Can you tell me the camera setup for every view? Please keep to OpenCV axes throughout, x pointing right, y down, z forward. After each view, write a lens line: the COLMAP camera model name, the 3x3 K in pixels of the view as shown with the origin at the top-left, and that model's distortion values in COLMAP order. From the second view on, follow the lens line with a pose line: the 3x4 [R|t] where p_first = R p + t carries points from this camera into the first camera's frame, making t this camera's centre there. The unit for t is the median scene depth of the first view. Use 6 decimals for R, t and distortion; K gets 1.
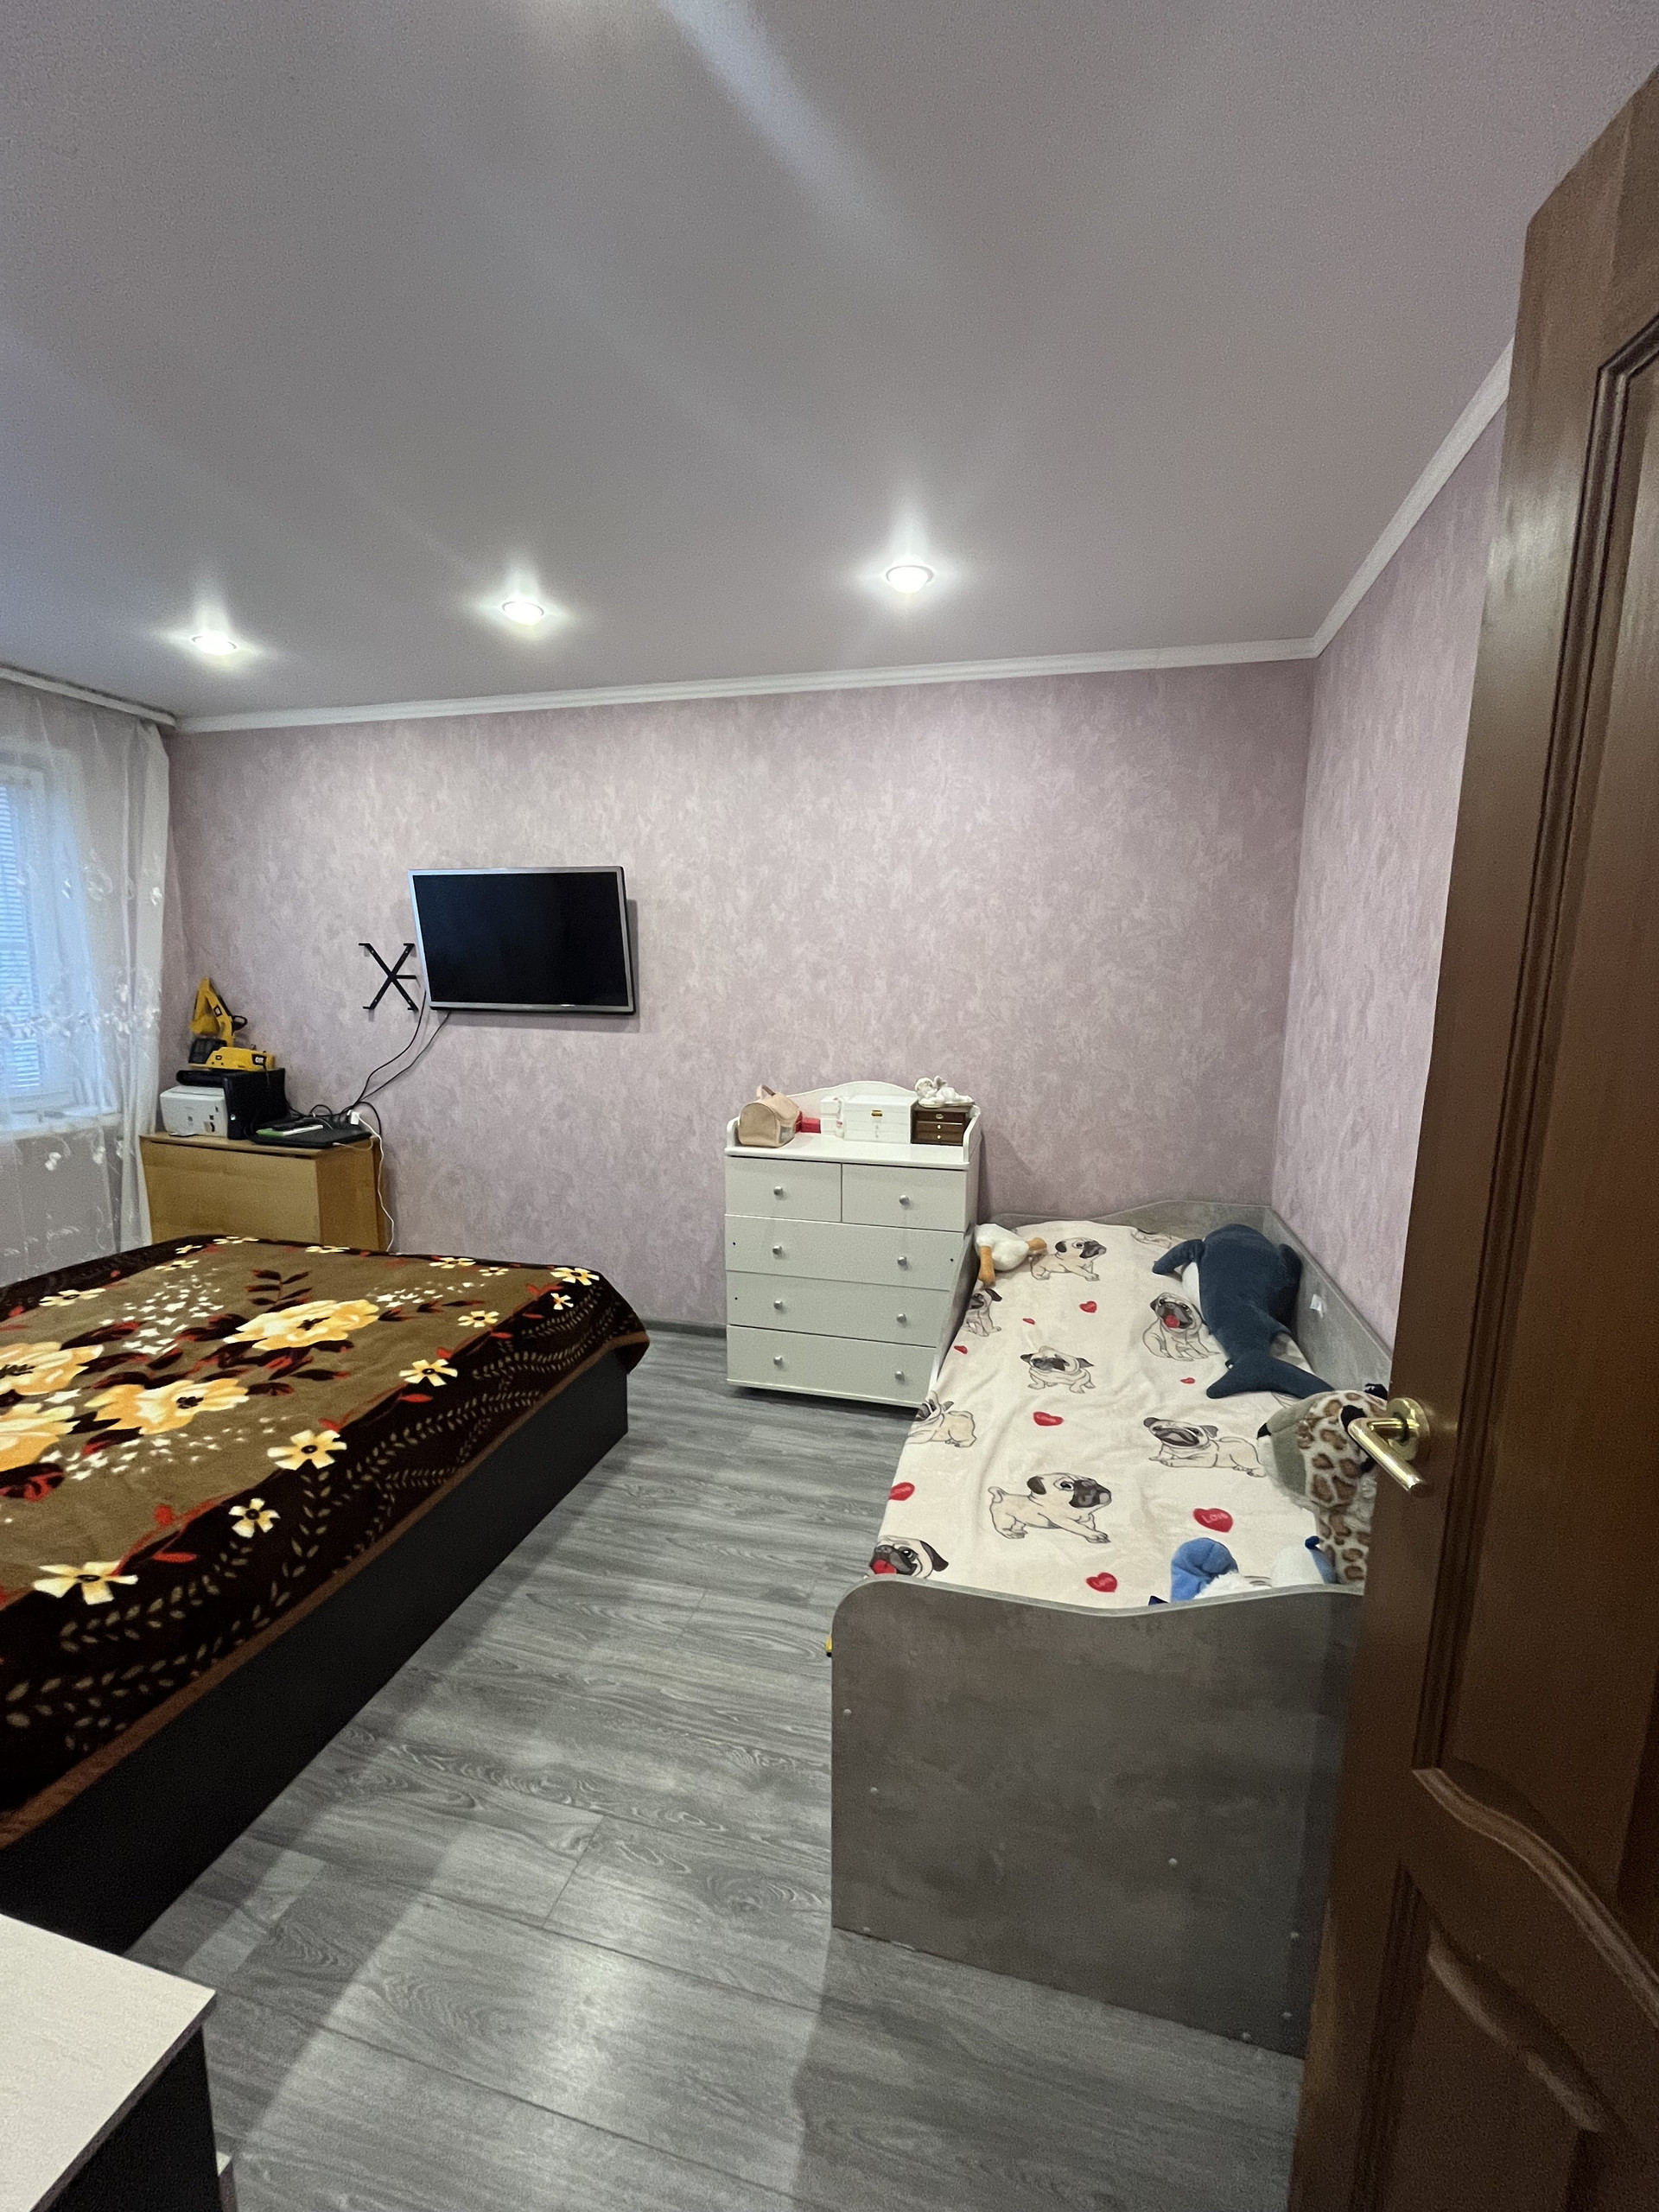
lens RADIAL K [[891.8, 0, 836.7], [0, 891.8, 1112.6], [0, 0, 1]] dist [0.000382, -0.000577]
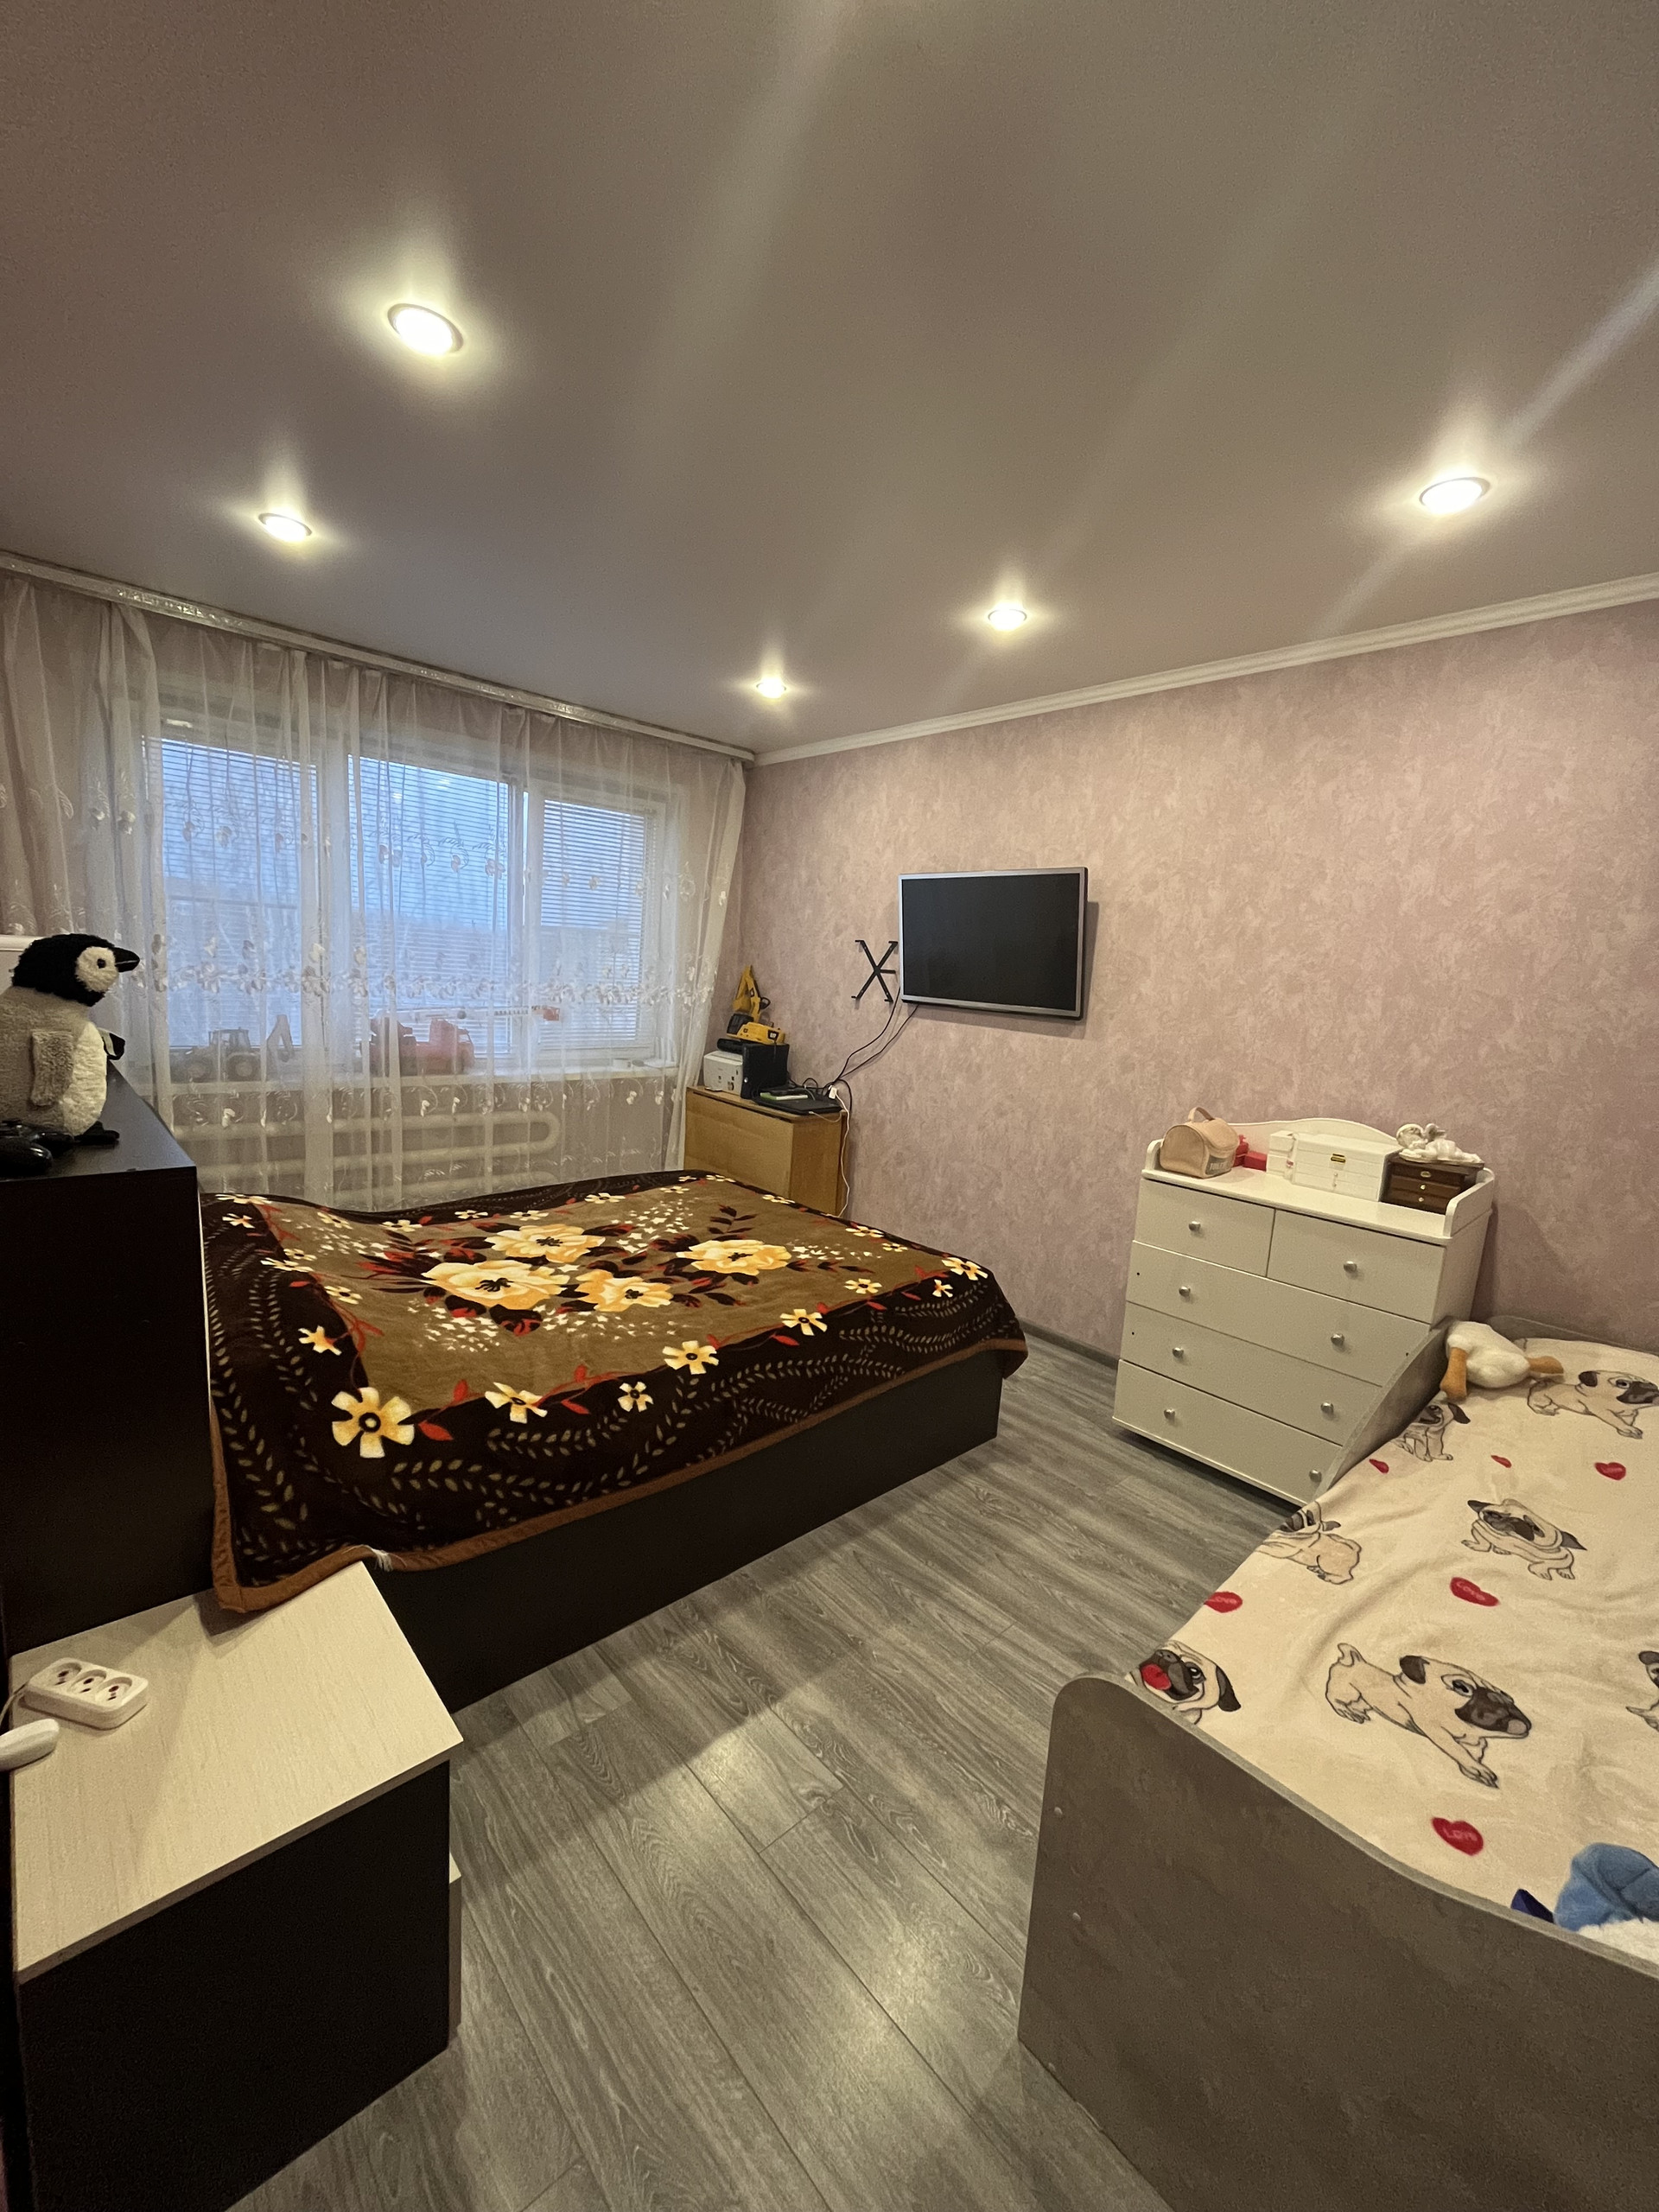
lens RADIAL K [[891.8, 0, 836.7], [0, 891.8, 1112.6], [0, 0, 1]] dist [0.000382, -0.000577]
pose [[0.839146, 0.129157, -0.528349, 0.096627], [-0.135516, 0.990411, 0.026876, -0.000253], [0.526754, 0.049047, 0.848602, 0.052114]]
